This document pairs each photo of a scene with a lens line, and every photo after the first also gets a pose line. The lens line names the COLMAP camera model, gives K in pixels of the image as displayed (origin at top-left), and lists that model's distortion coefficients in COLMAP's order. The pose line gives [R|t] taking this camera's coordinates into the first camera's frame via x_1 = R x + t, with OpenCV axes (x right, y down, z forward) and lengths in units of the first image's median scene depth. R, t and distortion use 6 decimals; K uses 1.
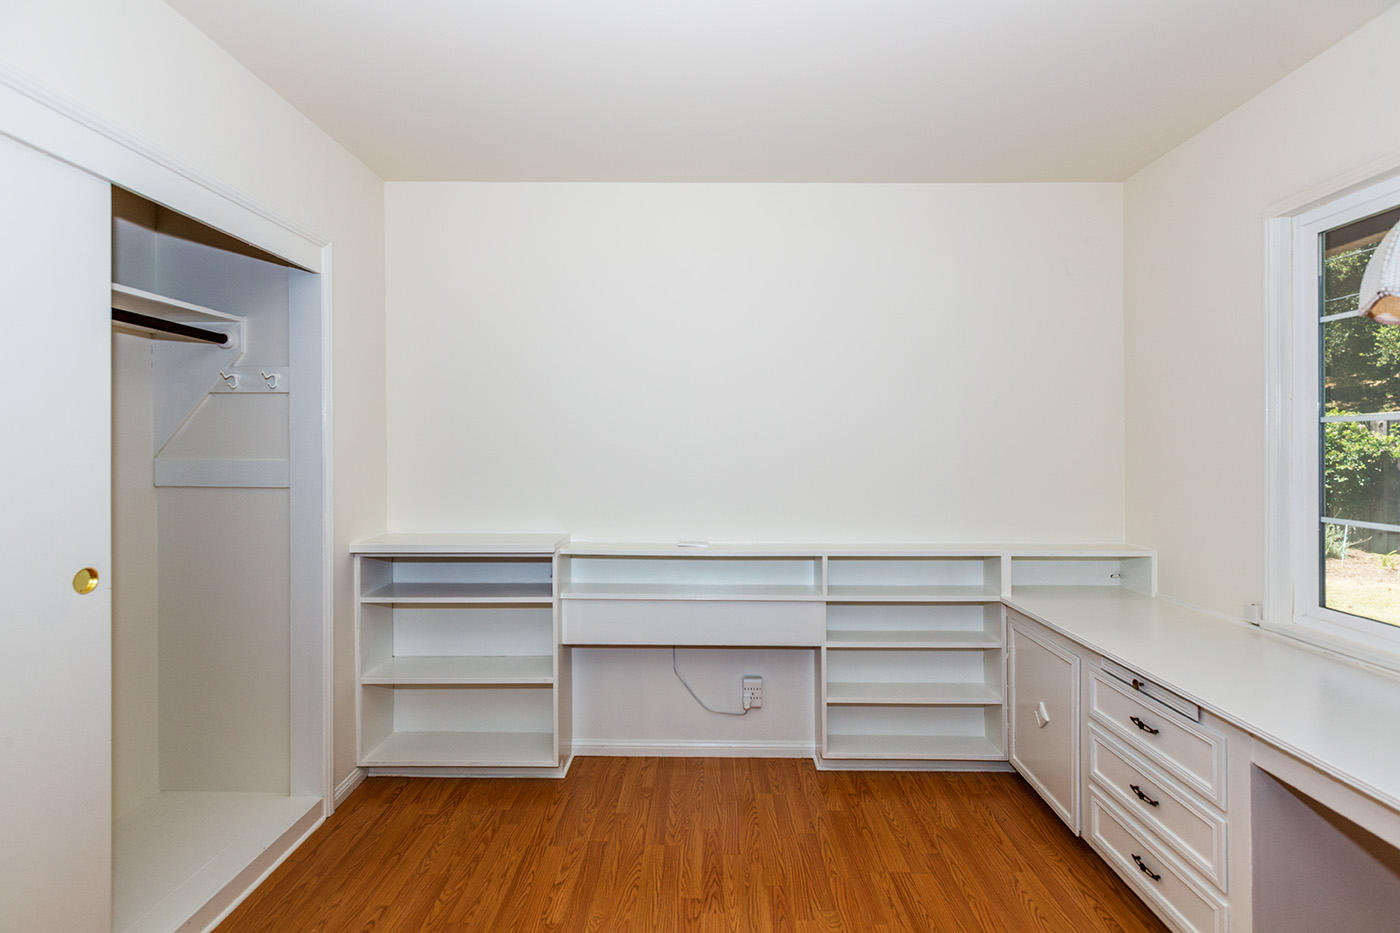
lens RADIAL K [[632.5, 0, 707.2], [0, 632.5, 461.5], [0, 0, 1]] dist [0.008236, 0.000946]
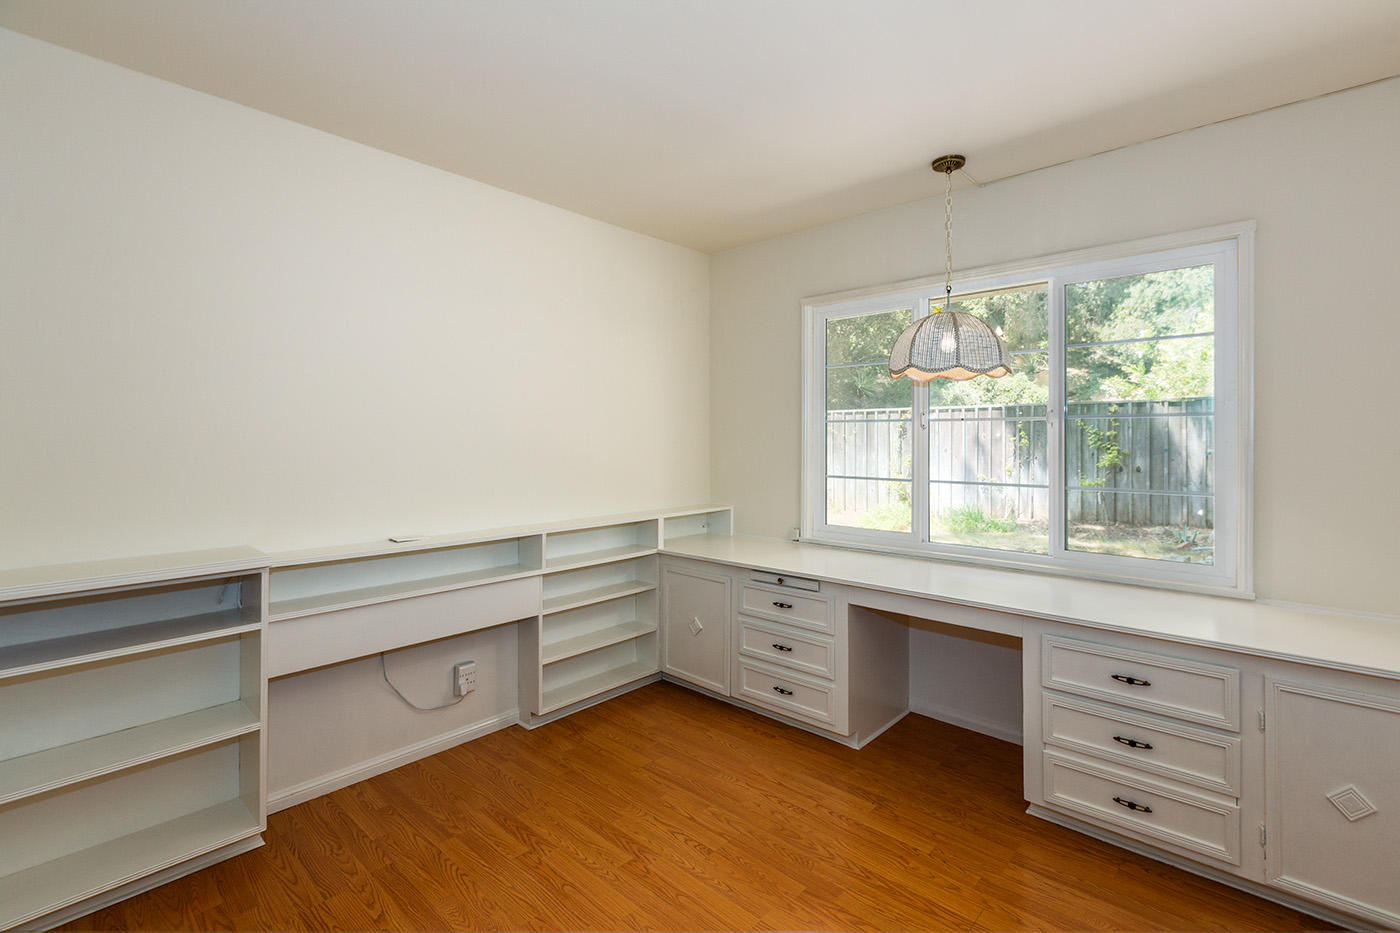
lens RADIAL K [[632.5, 0, 710.0], [0, 632.5, 455.1], [0, 0, 1]] dist [0.008236, 0.000946]
pose [[0.668387, -0.021054, 0.743516, -0.450829], [0.018727, 0.999759, 0.011475, 0.001990], [-0.743578, 0.006255, 0.668620, 0.026780]]
